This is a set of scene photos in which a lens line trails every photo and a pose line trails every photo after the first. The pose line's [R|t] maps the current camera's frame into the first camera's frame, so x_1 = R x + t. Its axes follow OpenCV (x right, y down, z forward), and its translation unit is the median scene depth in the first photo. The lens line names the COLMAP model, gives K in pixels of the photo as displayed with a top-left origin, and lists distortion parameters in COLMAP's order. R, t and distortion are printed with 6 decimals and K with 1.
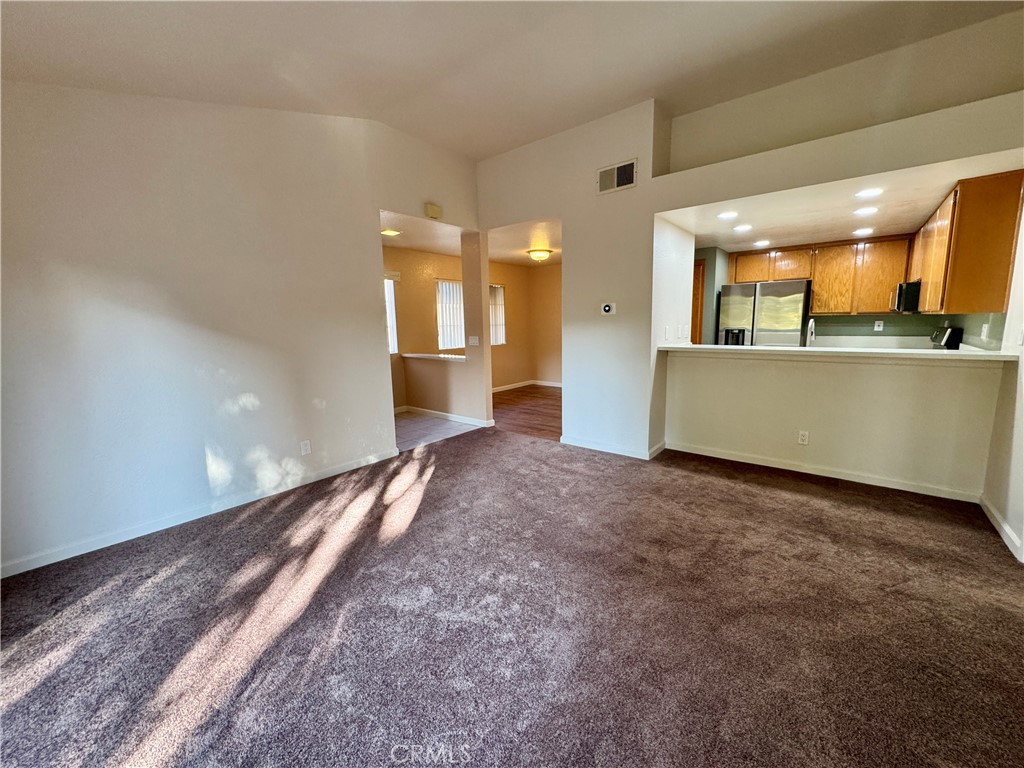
lens RADIAL K [[404.9, 0, 515.3], [0, 404.9, 384.6], [0, 0, 1]] dist [-0.011666, -0.000071]
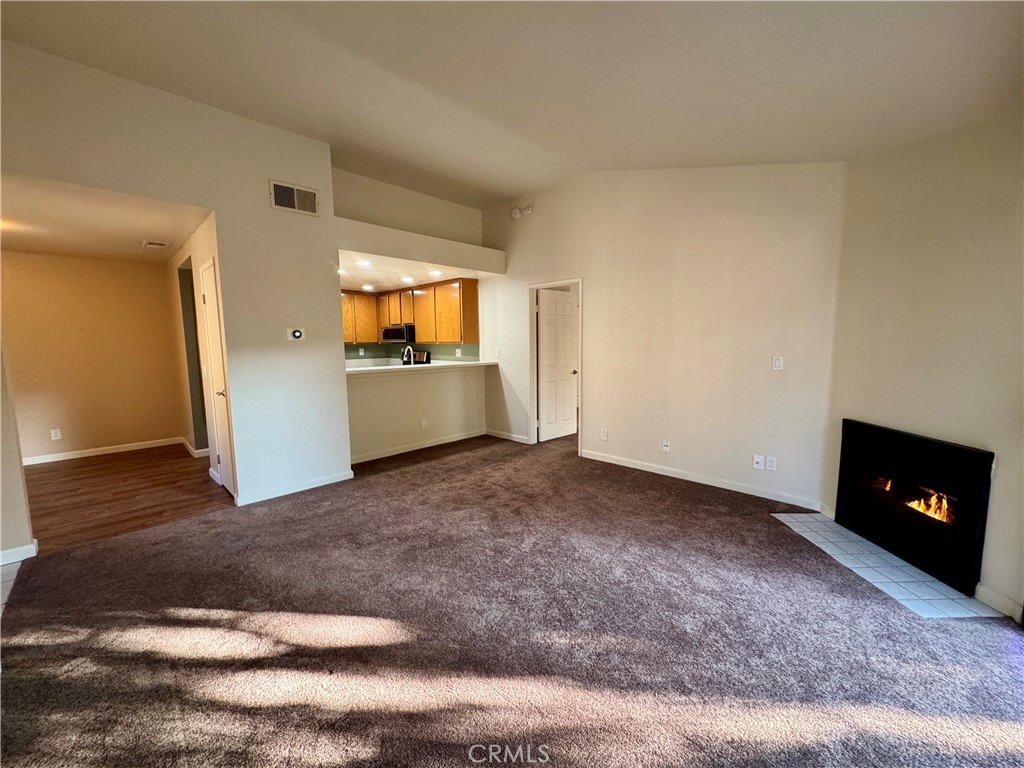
lens RADIAL K [[404.9, 0, 515.3], [0, 404.9, 384.6], [0, 0, 1]] dist [-0.011666, -0.000071]
pose [[0.089291, -0.086230, 0.992266, -0.797784], [0.161592, 0.984301, 0.070997, -0.071891], [-0.982810, 0.154002, 0.101823, 0.531333]]
